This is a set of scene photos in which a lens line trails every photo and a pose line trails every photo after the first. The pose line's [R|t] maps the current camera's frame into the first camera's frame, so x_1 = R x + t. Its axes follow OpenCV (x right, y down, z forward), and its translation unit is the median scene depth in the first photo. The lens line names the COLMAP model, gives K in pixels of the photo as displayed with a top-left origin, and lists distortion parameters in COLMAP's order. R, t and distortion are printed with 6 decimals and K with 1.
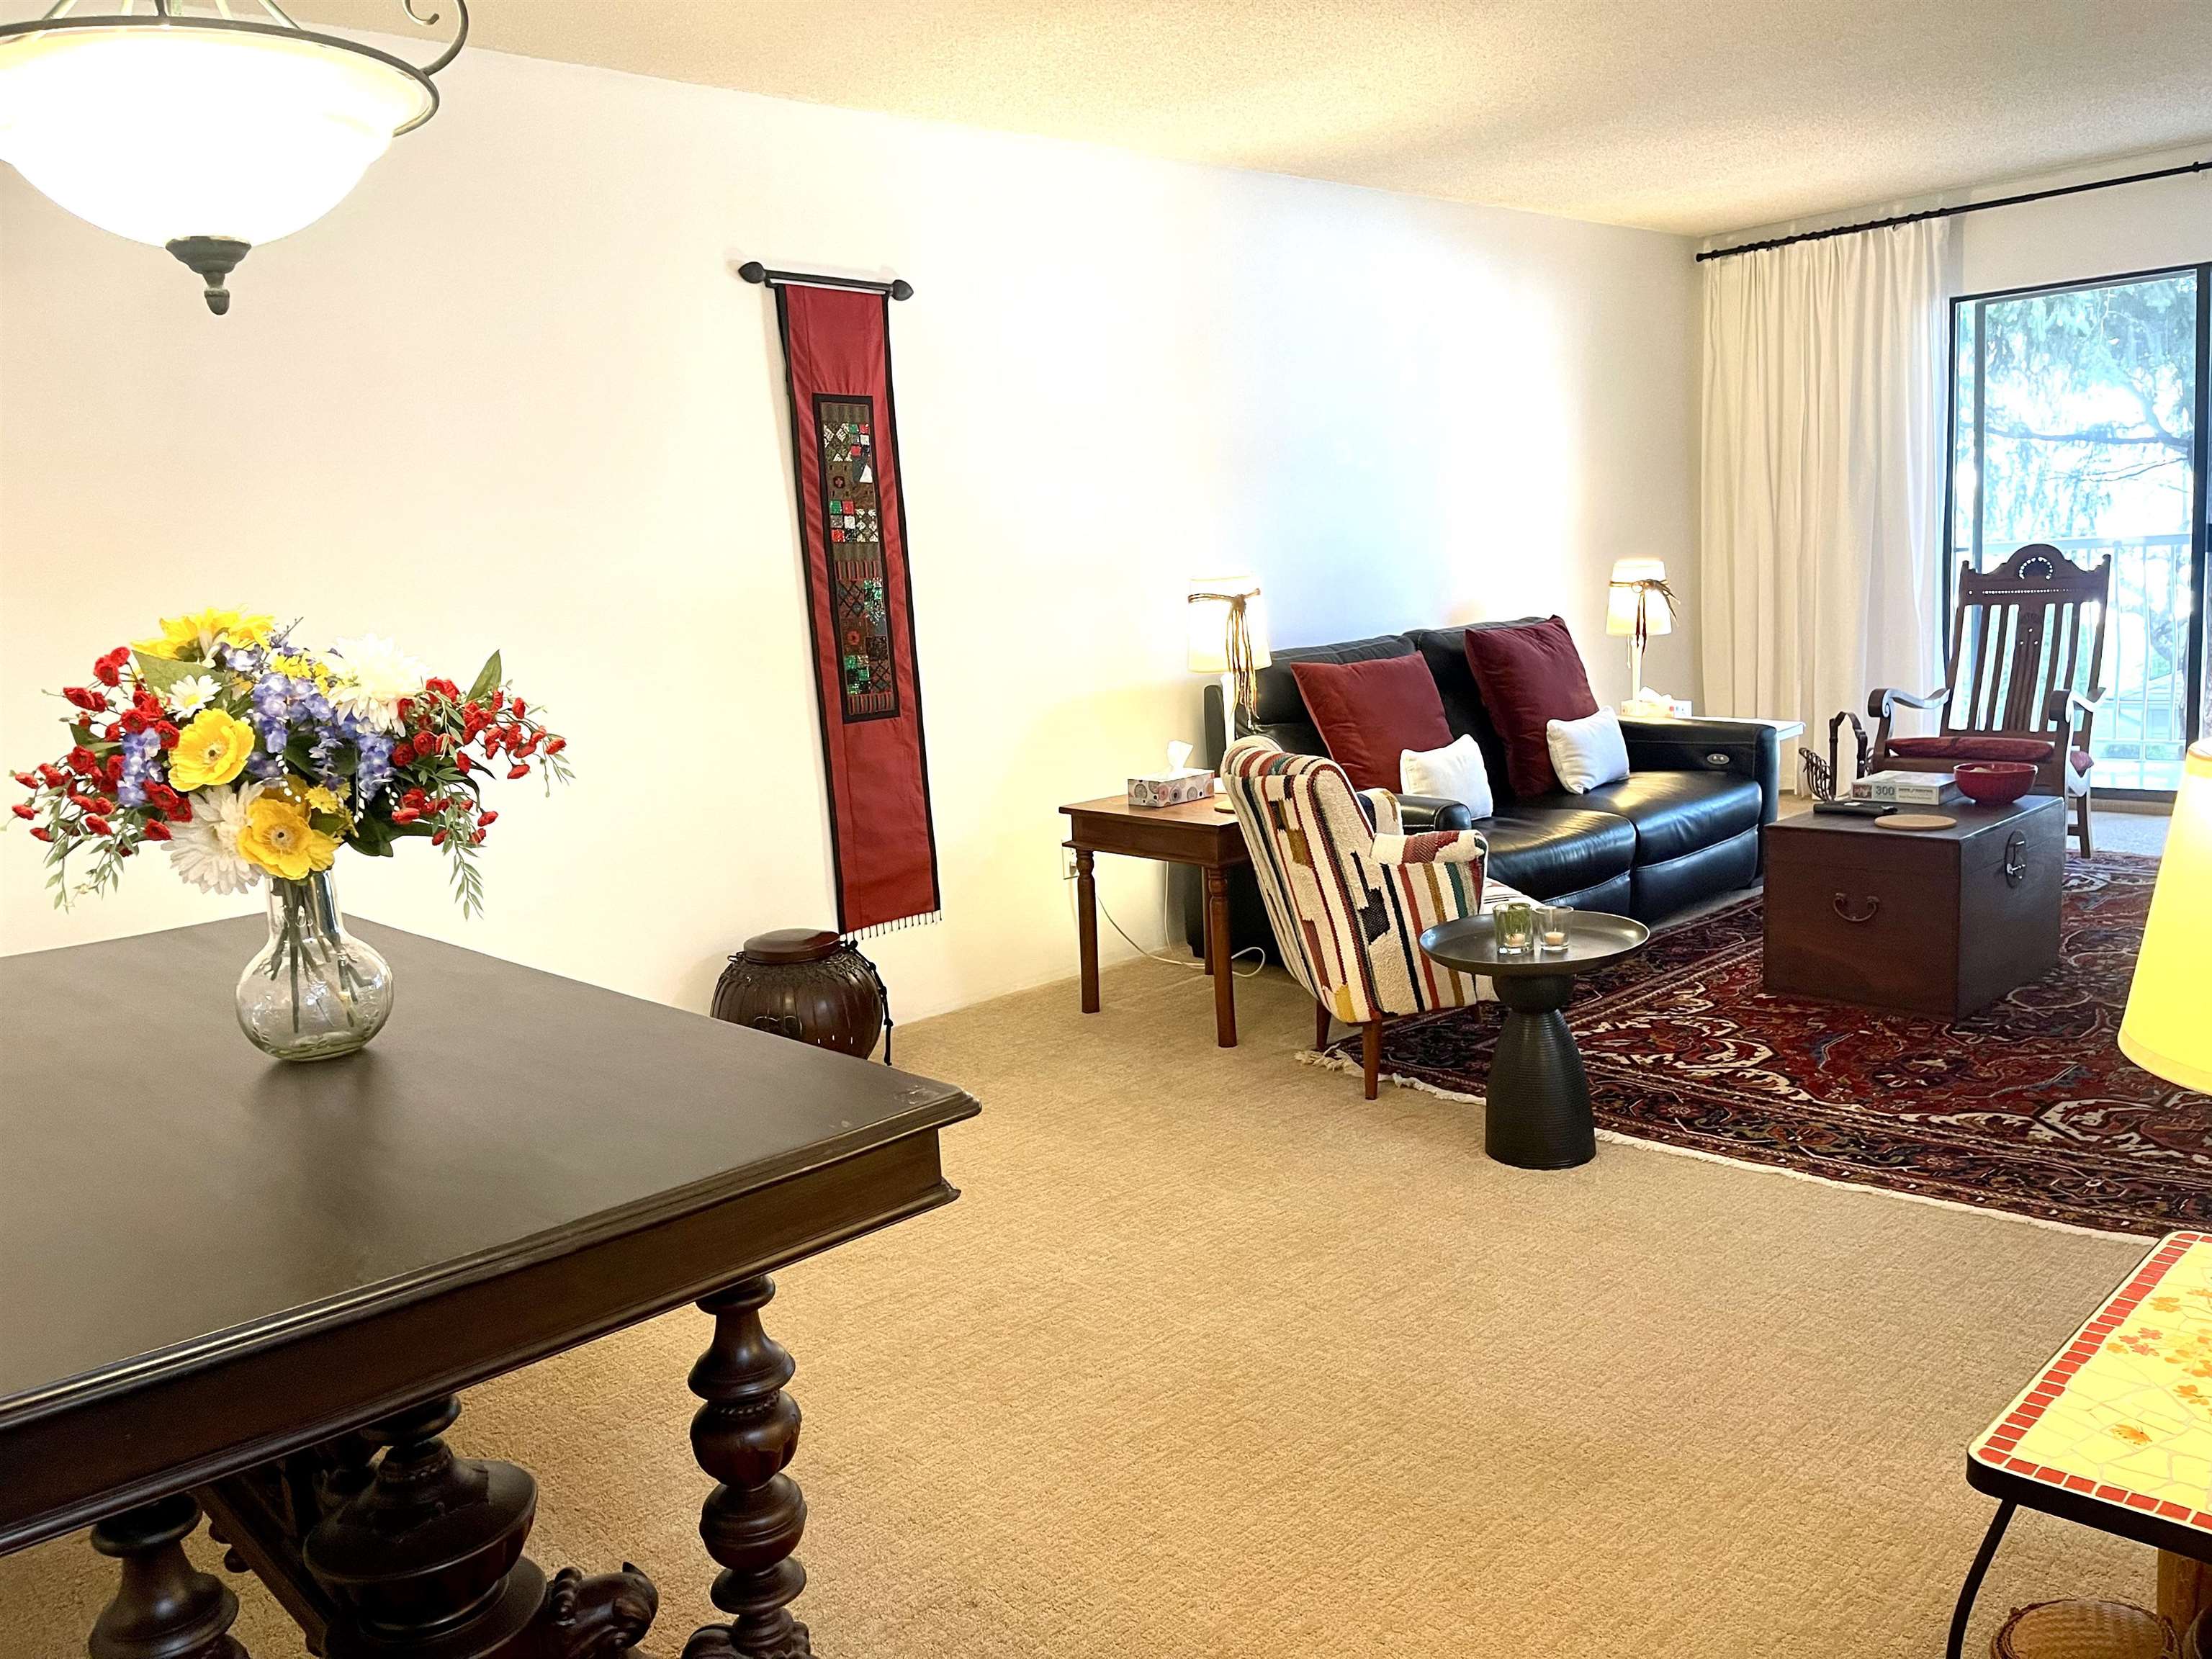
lens RADIAL K [[1670.5, 0, 1091.3], [0, 1670.5, 826.4], [0, 0, 1]] dist [0.066336, -0.084184]
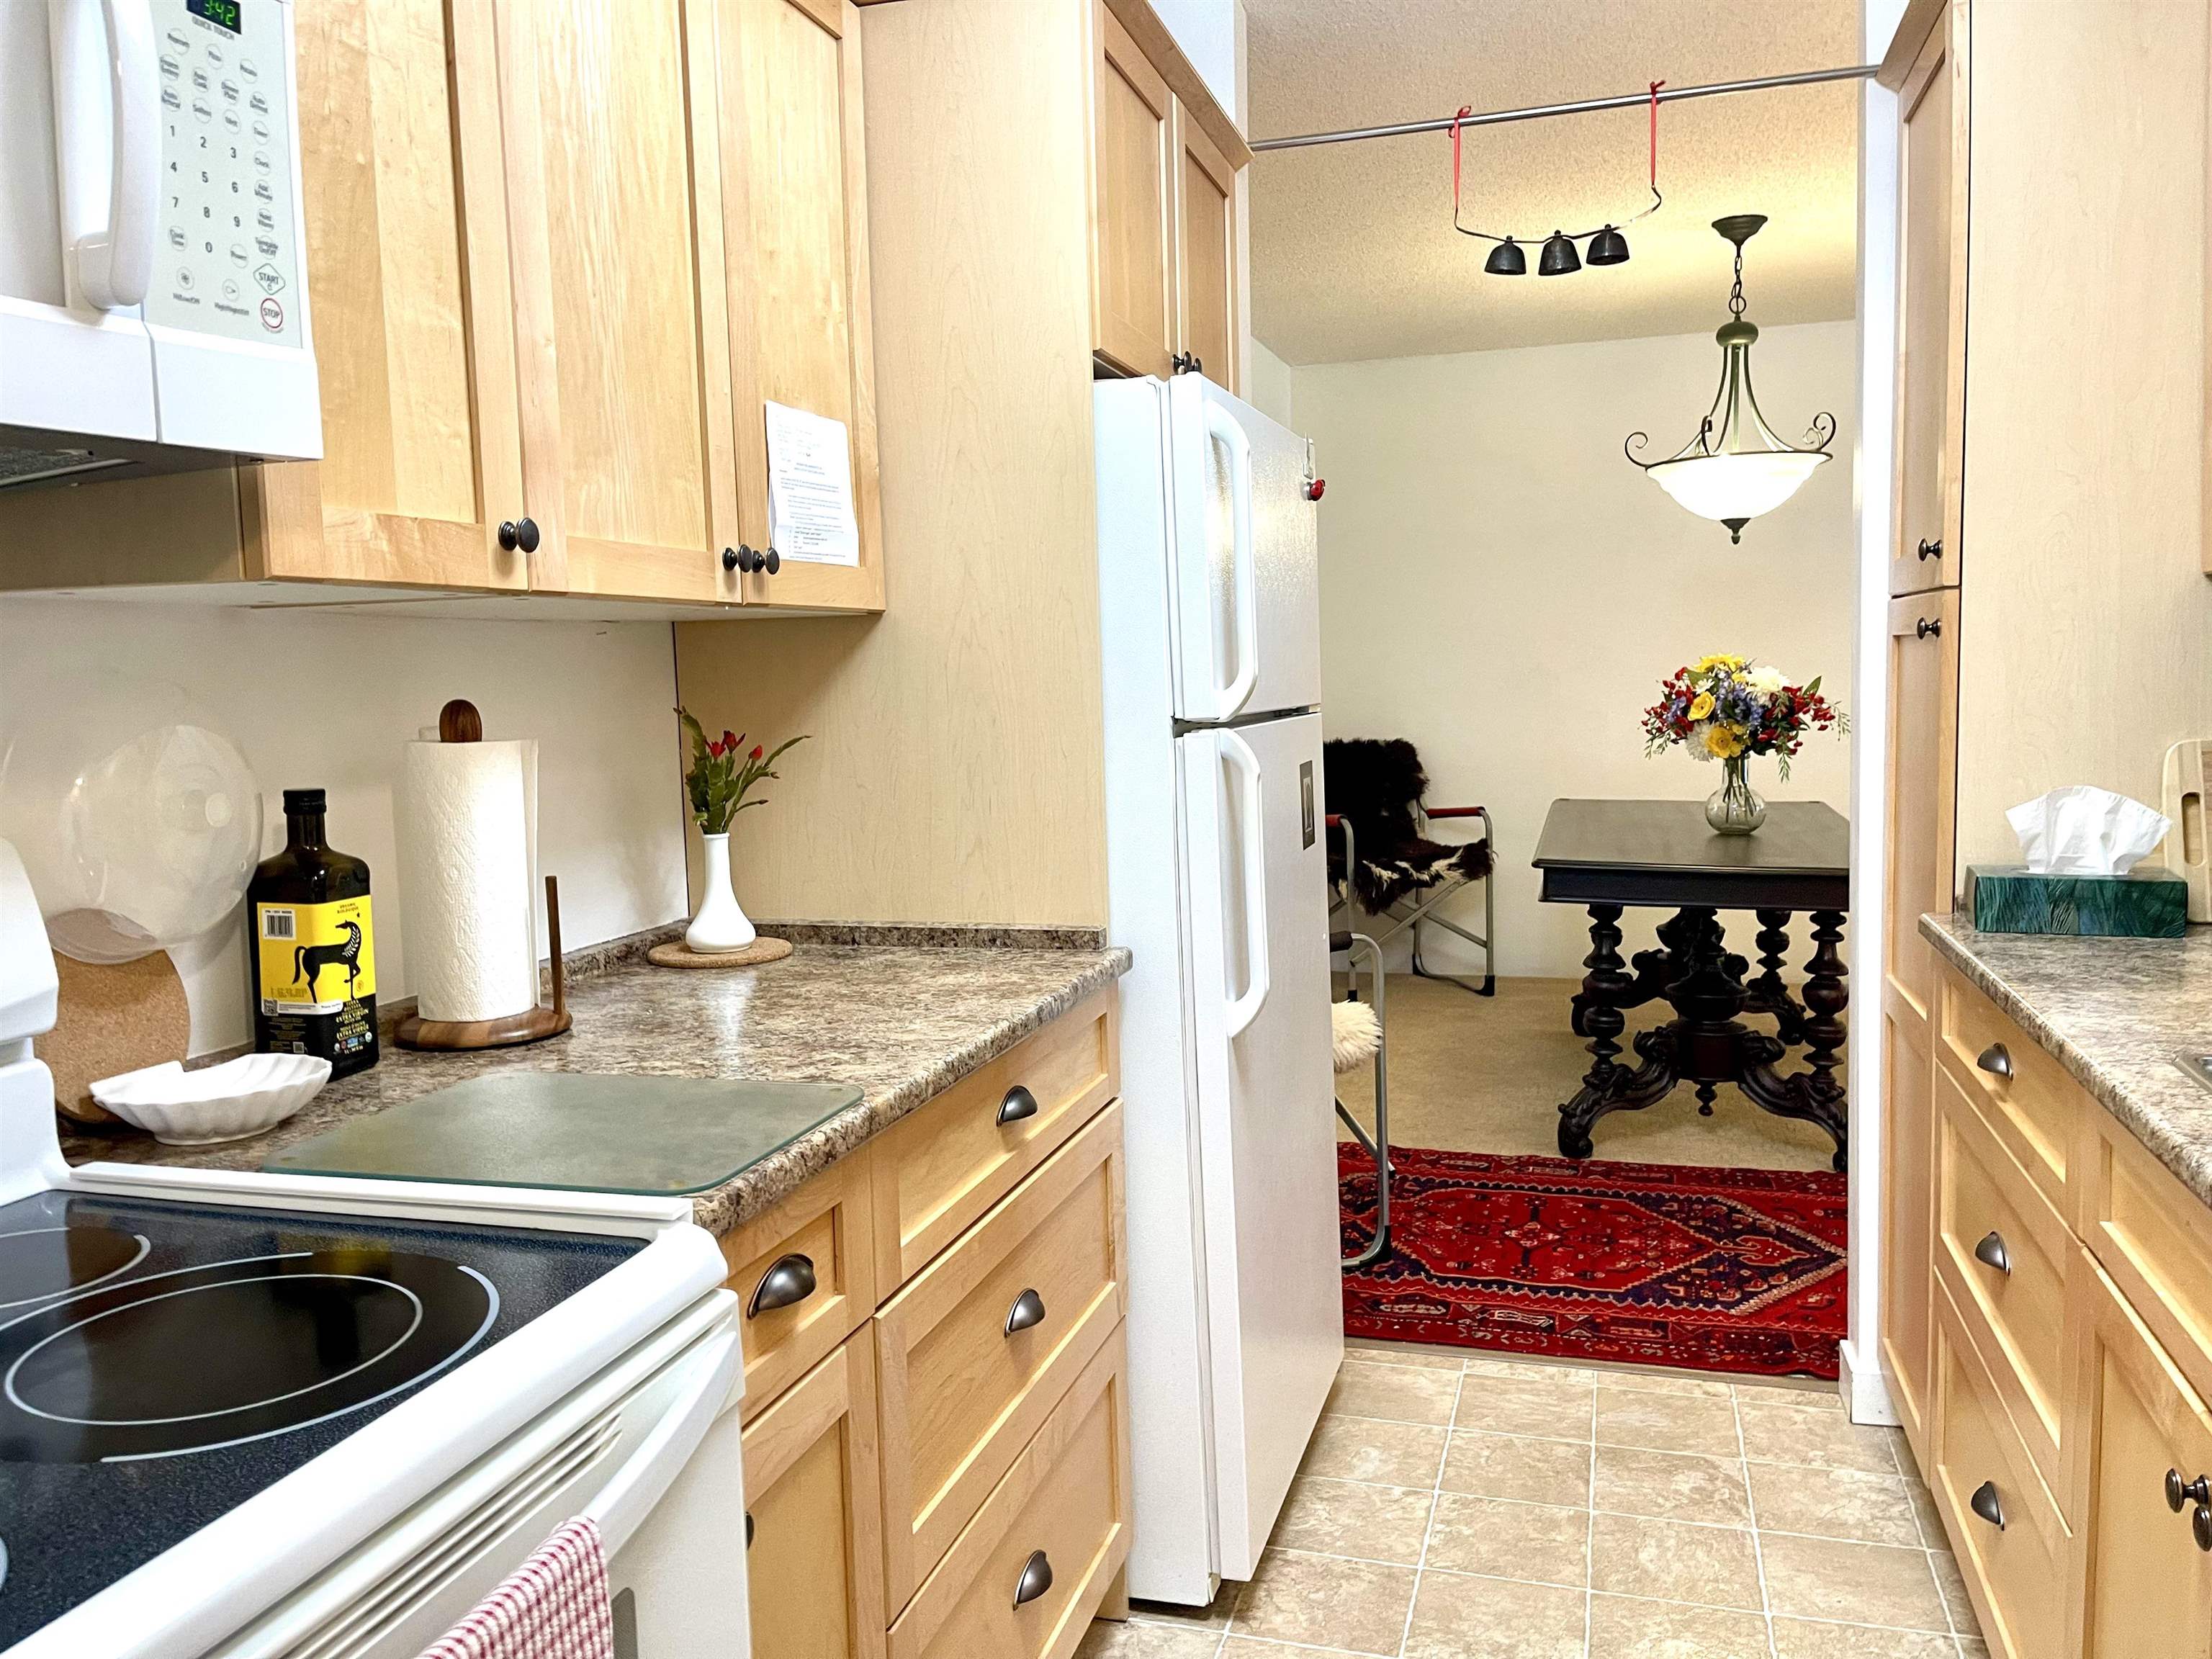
lens RADIAL K [[1670.5, 0, 1114.7], [0, 1670.5, 817.9], [0, 0, 1]] dist [0.066336, -0.084184]
pose [[0.506589, 0.133853, -0.851734, 0.518682], [-0.143246, 0.987212, 0.069945, 0.030152], [0.850205, 0.086574, 0.519284, -0.464594]]
